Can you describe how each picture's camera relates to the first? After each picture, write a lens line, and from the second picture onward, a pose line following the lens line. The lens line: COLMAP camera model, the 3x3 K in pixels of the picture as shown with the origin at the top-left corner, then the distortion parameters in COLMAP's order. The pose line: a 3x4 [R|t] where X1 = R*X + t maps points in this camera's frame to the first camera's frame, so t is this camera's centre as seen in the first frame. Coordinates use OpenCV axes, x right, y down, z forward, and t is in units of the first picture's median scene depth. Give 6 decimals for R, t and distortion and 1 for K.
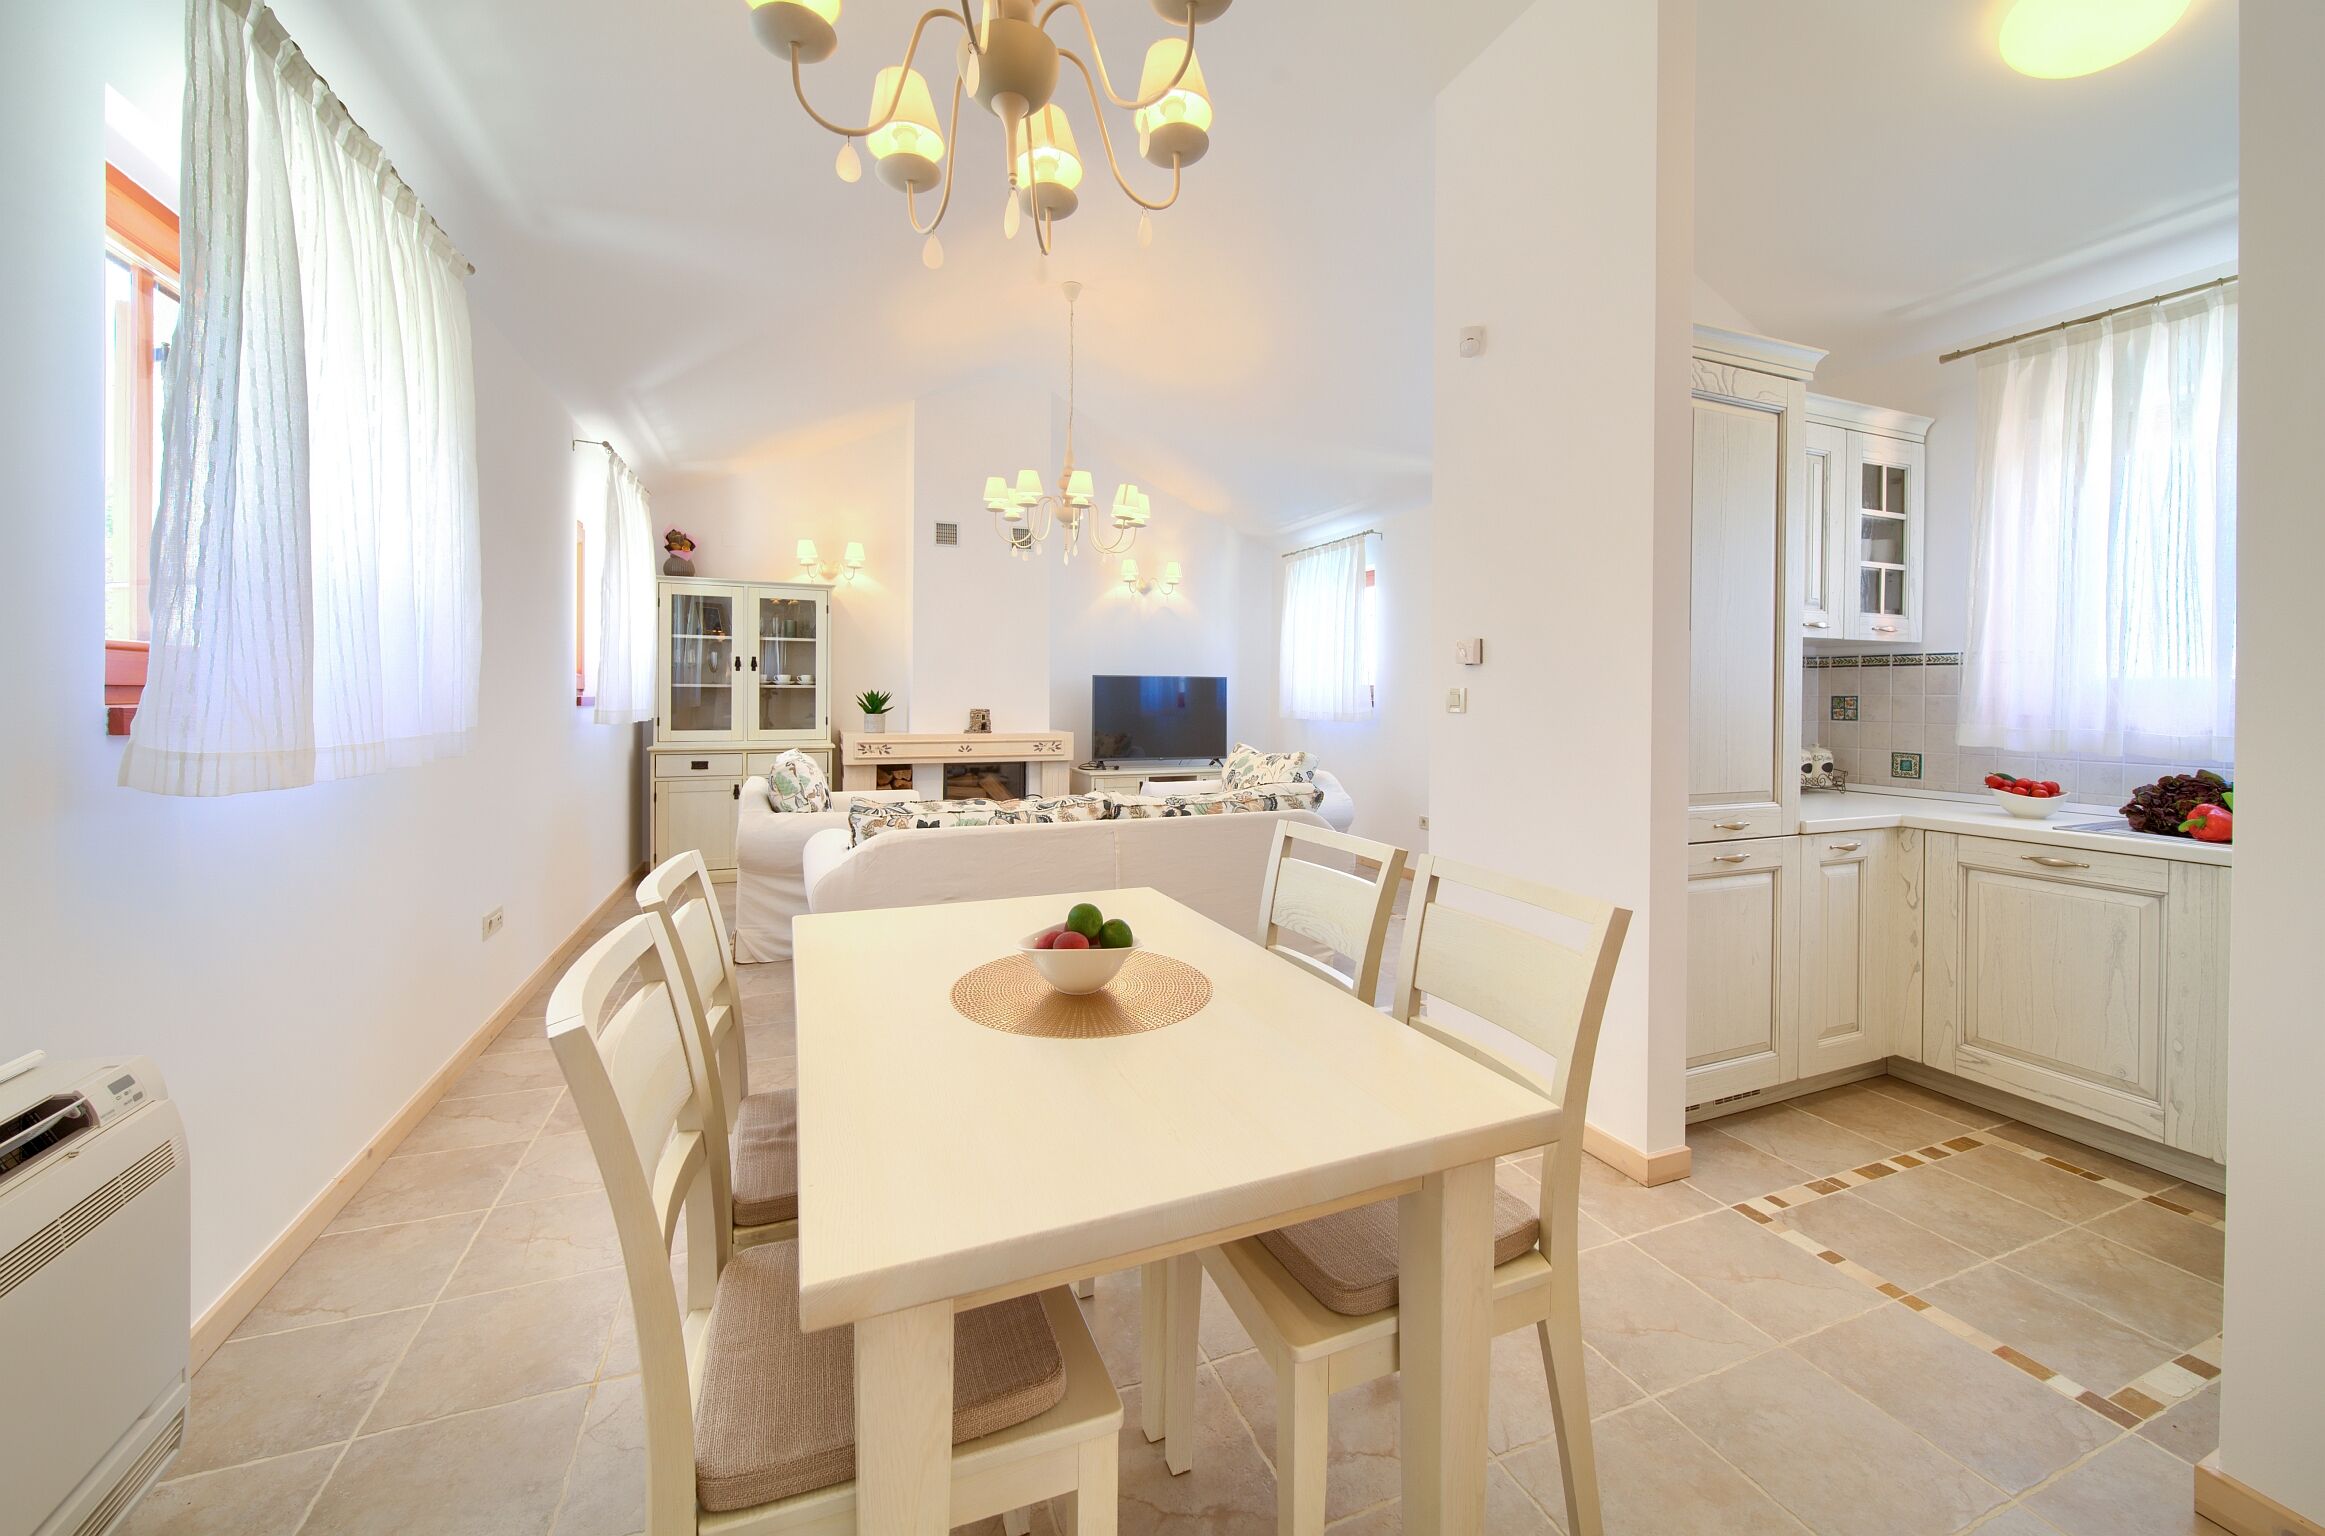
lens RADIAL K [[874.5, 0, 1153.6], [0, 874.5, 699.0], [0, 0, 1]] dist [-0.000627, -0.000174]
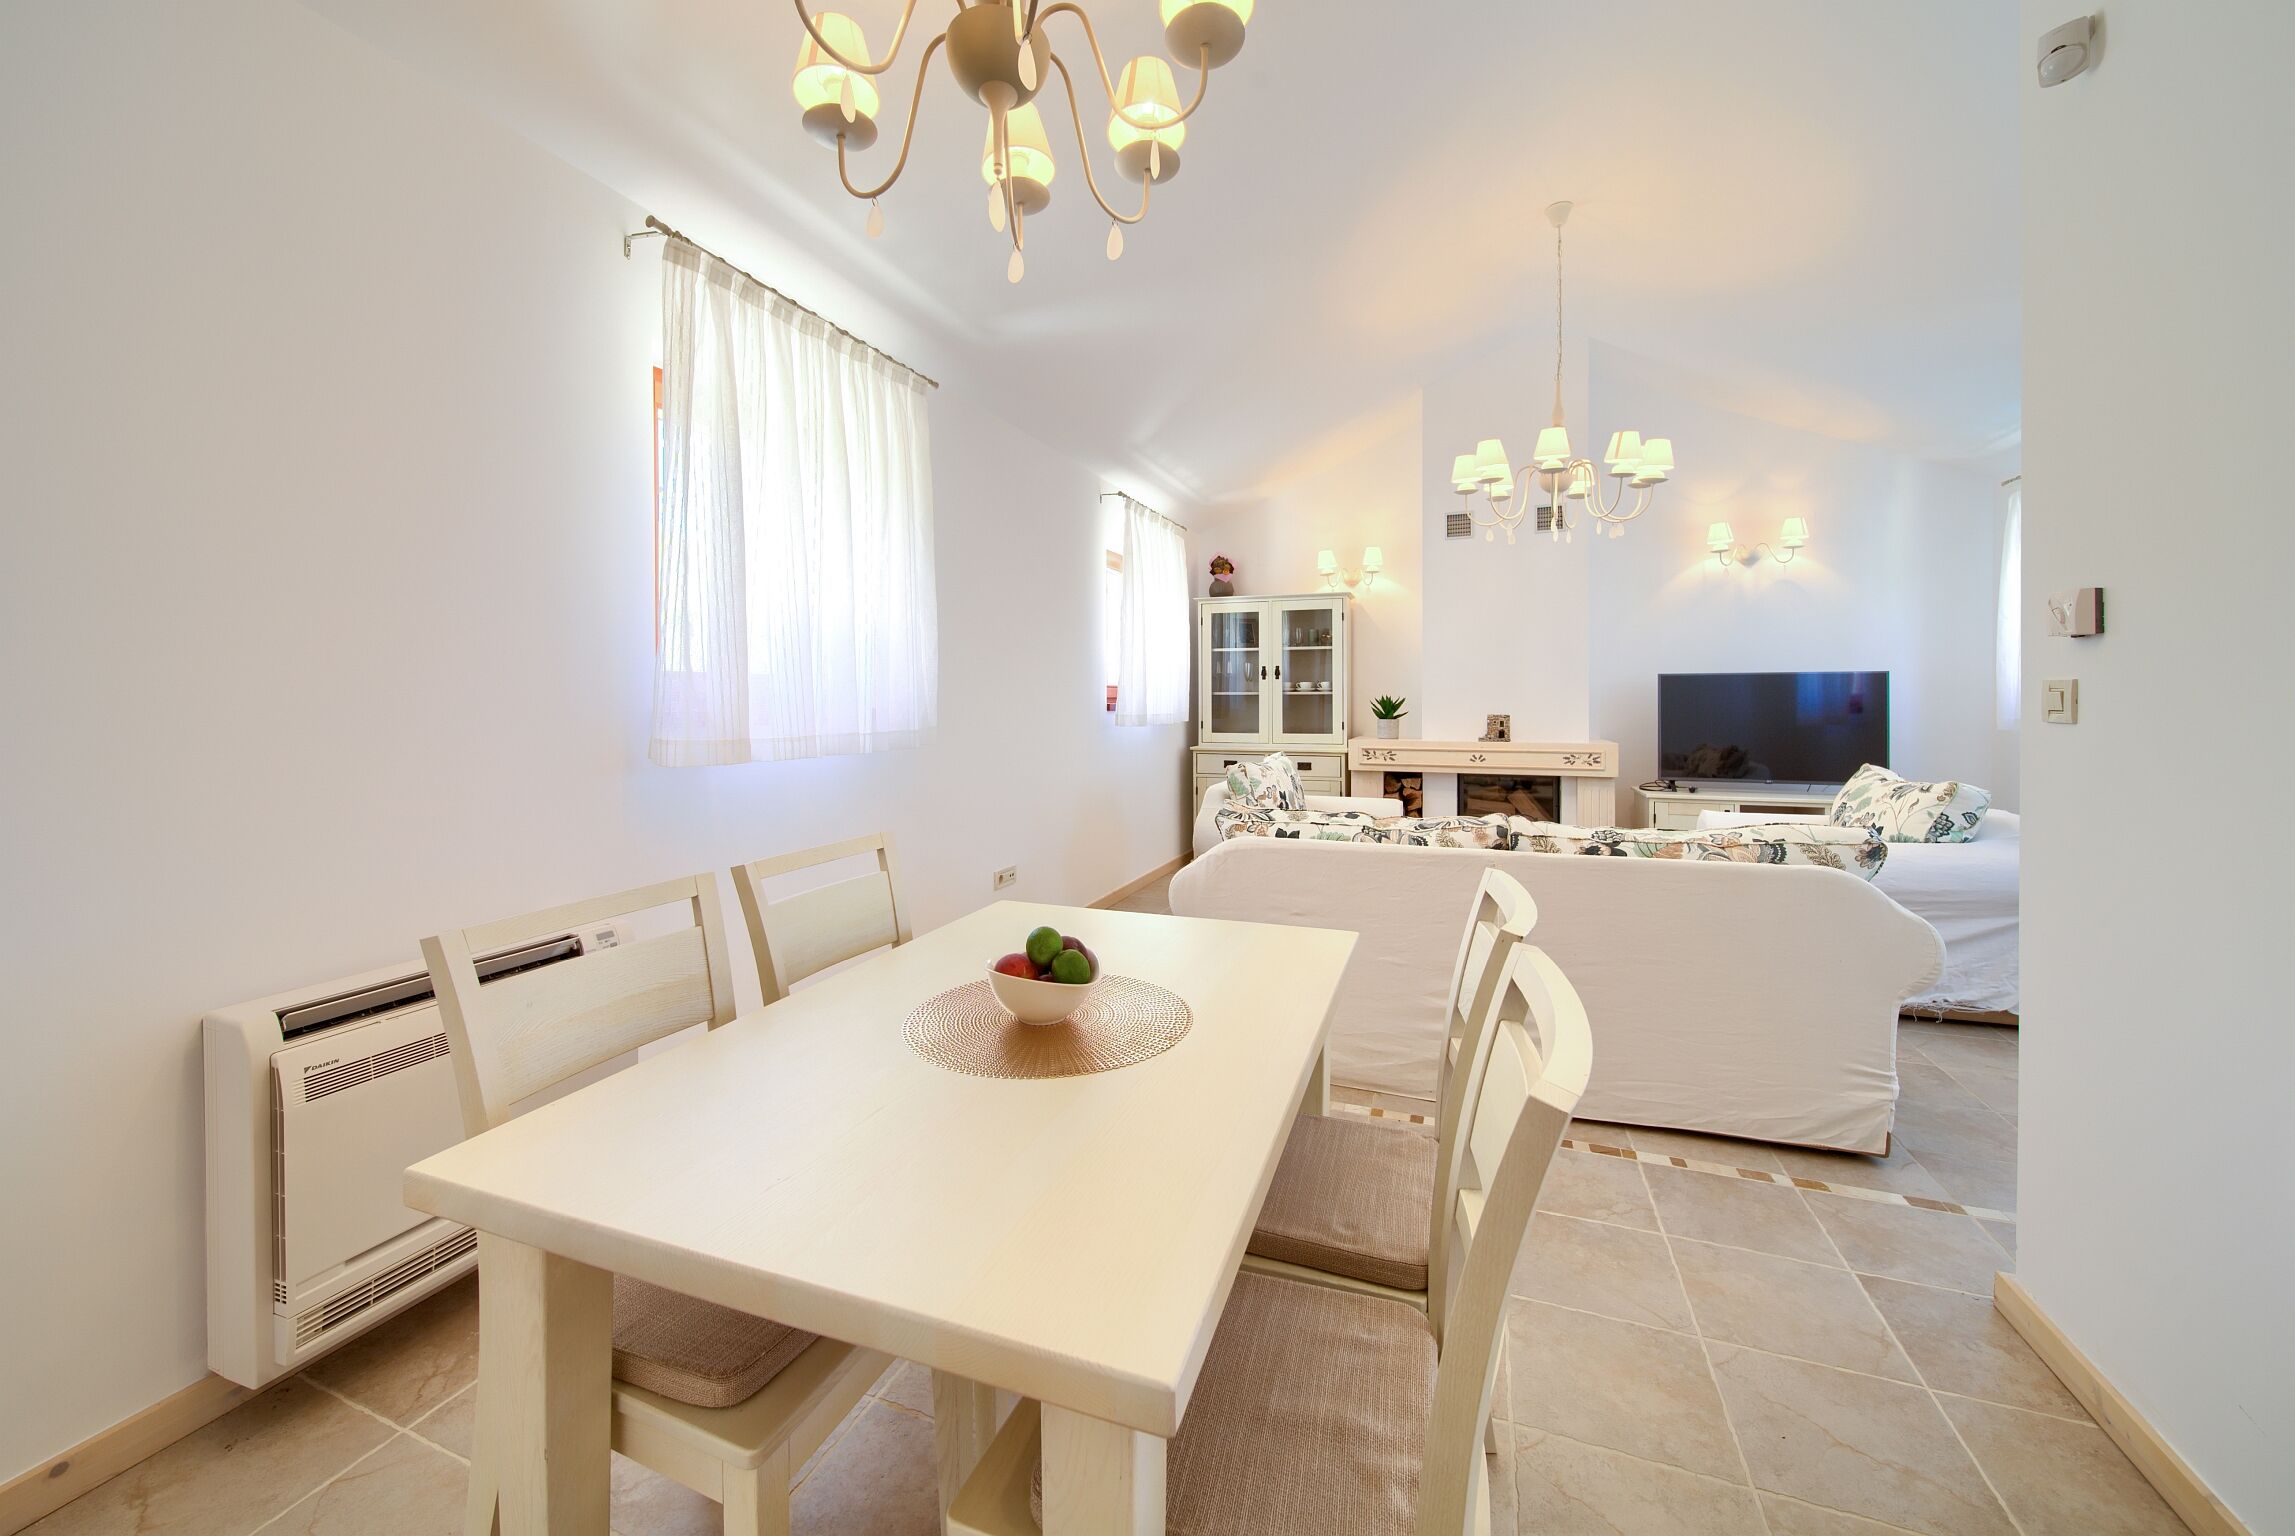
lens RADIAL K [[873.3, 0, 1134.5], [0, 873.3, 707.7], [0, 0, 1]] dist [0.000455, 0.000025]
pose [[0.733481, -0.001921, -0.679707, 0.232063], [0.004468, 0.999988, 0.001995, 0.000791], [0.679695, -0.004500, 0.733481, 0.148296]]
